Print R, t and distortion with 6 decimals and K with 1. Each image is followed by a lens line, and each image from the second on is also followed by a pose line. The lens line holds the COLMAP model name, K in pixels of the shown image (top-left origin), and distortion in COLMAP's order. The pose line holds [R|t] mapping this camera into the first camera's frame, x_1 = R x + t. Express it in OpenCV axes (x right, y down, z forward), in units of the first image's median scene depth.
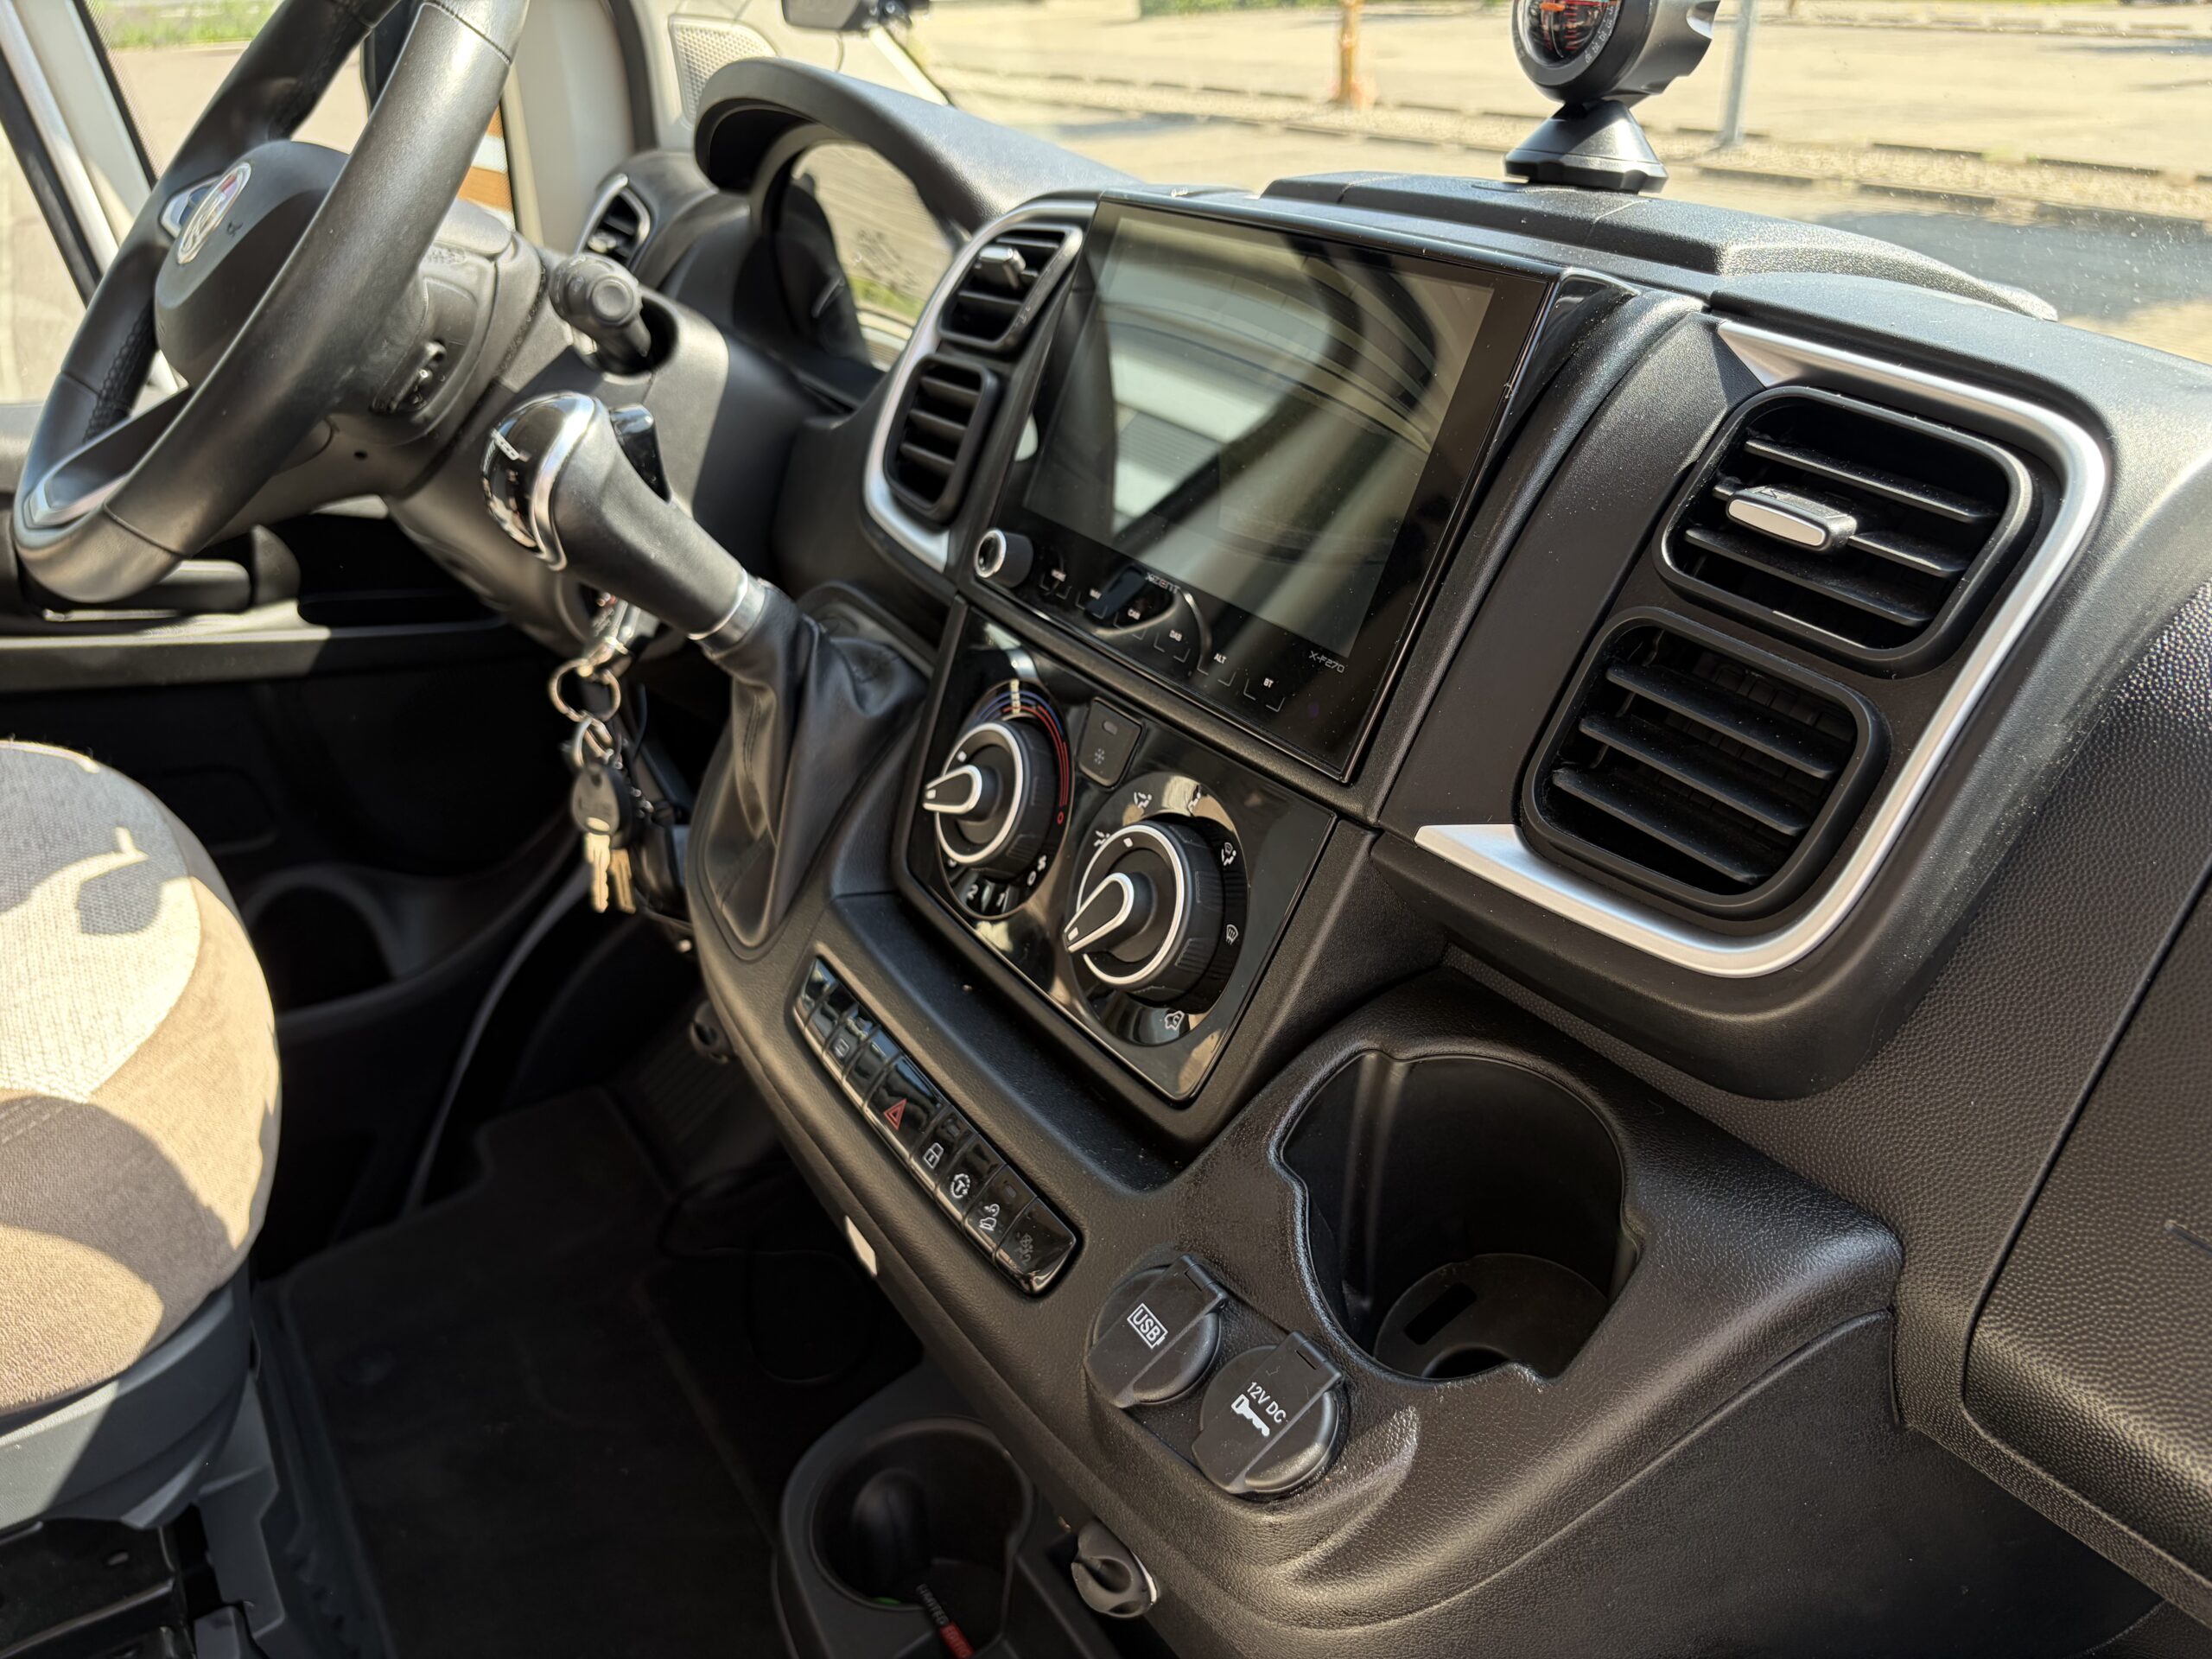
lens RADIAL K [[1746.2, 0, 1102.4], [0, 1746.2, 798.6], [0, 0, 1]] dist [-0.009884, 0.002268]
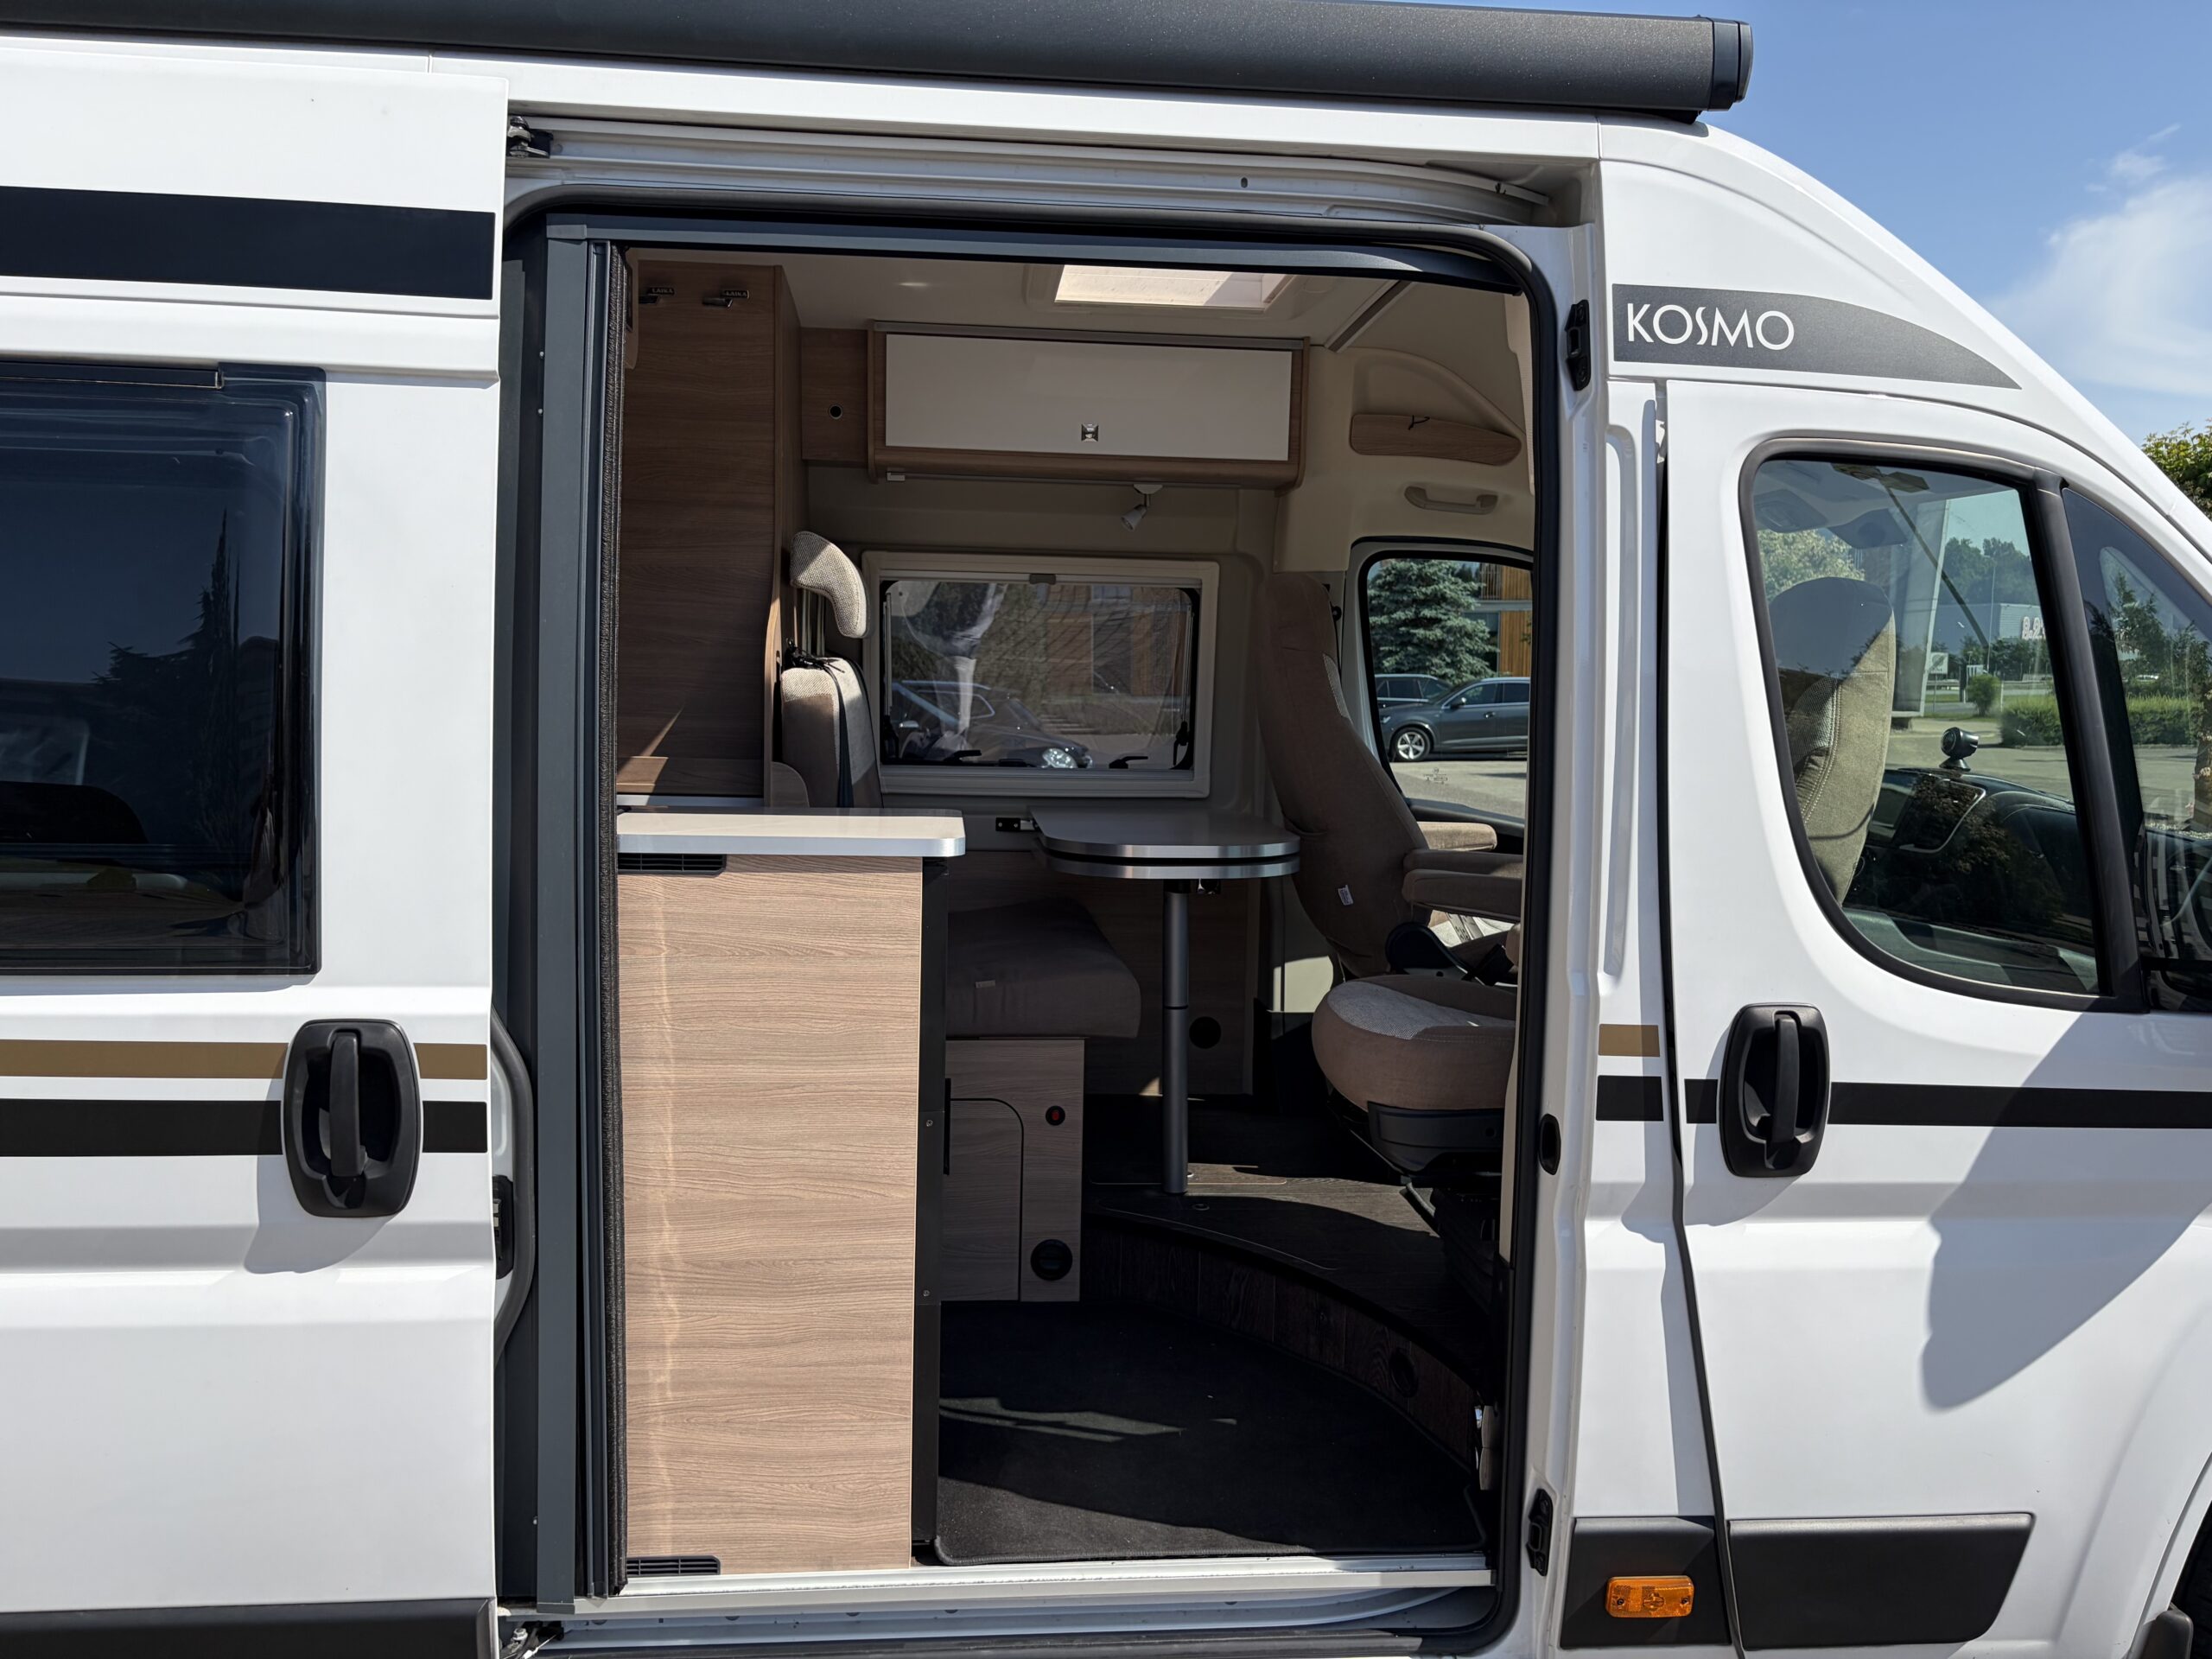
lens RADIAL K [[1711.4, 0, 1103.7], [0, 1711.4, 845.9], [0, 0, 1]] dist [0.112770, -0.222630]
pose [[0.892475, 0.071947, -0.445323, 0.257537], [-0.220758, 0.930568, -0.292079, 1.637715], [0.393389, 0.358981, 0.846391, -3.662699]]
